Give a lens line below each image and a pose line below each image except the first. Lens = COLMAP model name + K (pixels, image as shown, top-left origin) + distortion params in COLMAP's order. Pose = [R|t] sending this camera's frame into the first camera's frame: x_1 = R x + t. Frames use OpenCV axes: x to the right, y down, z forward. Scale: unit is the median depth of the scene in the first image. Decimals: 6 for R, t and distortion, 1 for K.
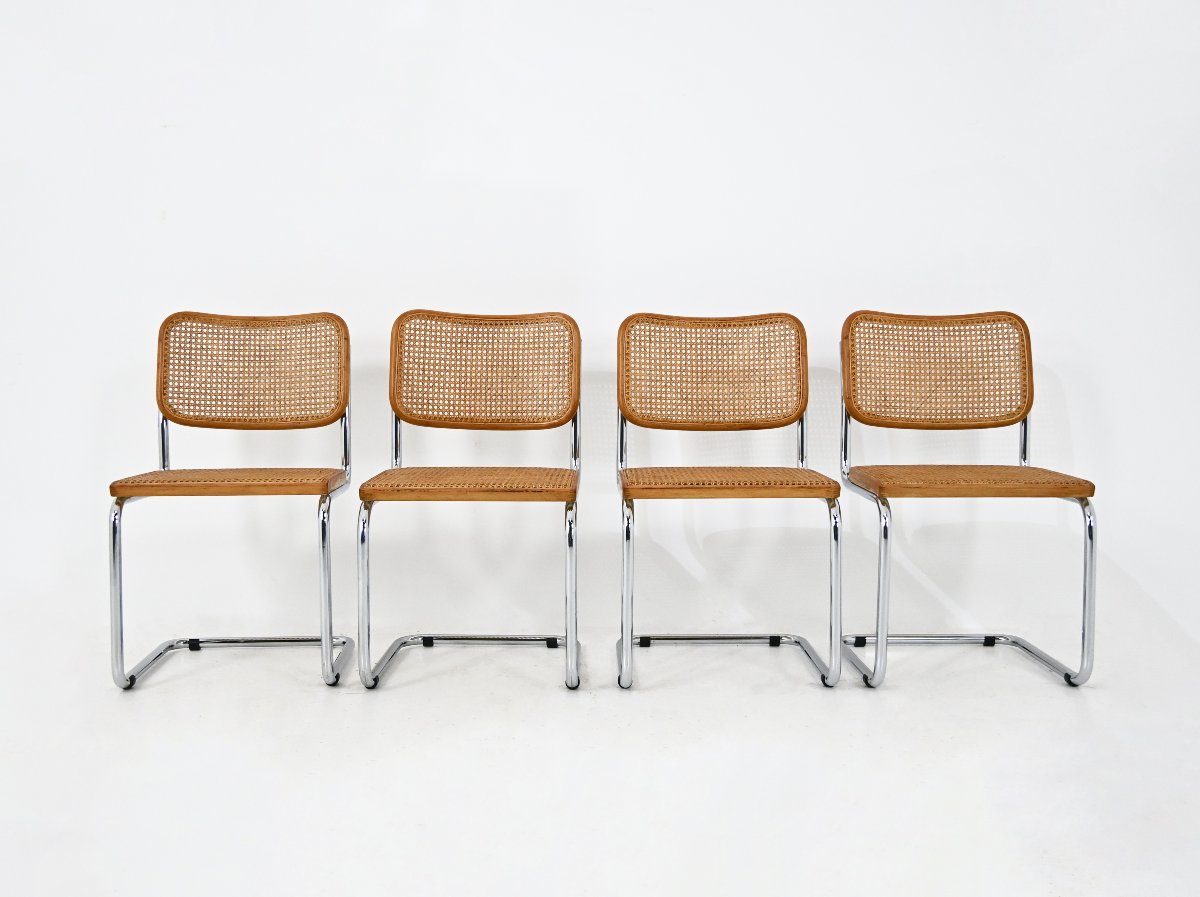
lens RADIAL K [[1142.5, 0, 600.0], [0, 1142.5, 448.5], [0, 0, 1]] dist [0.003157, -0.005978]
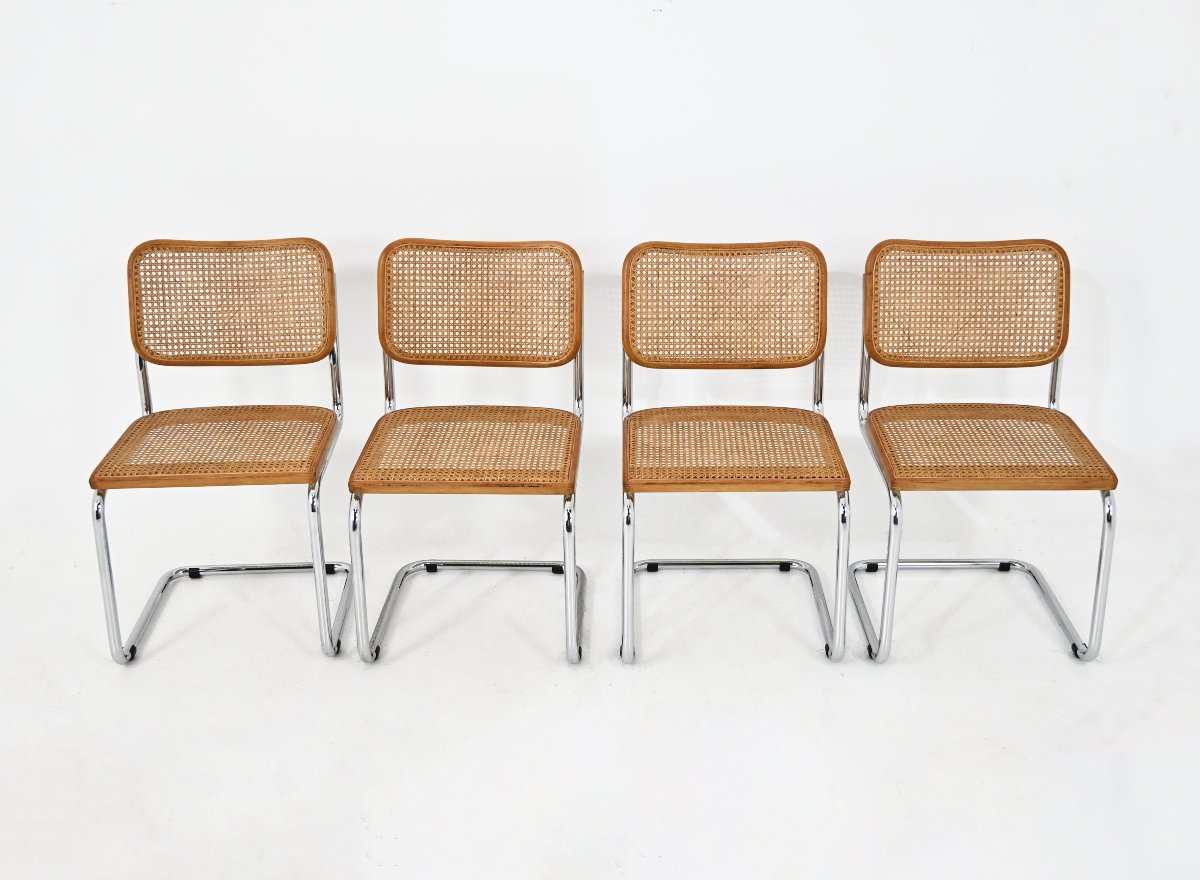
lens RADIAL K [[1209.5, 0, 622.5], [0, 1209.5, 391.7], [0, 0, 1]] dist [0.000739, 0.004221]
pose [[0.999960, -0.000546, -0.008923, 0.024172], [0.002590, 0.973005, 0.230771, -0.227937], [0.008556, -0.230784, 0.972967, 0.025663]]
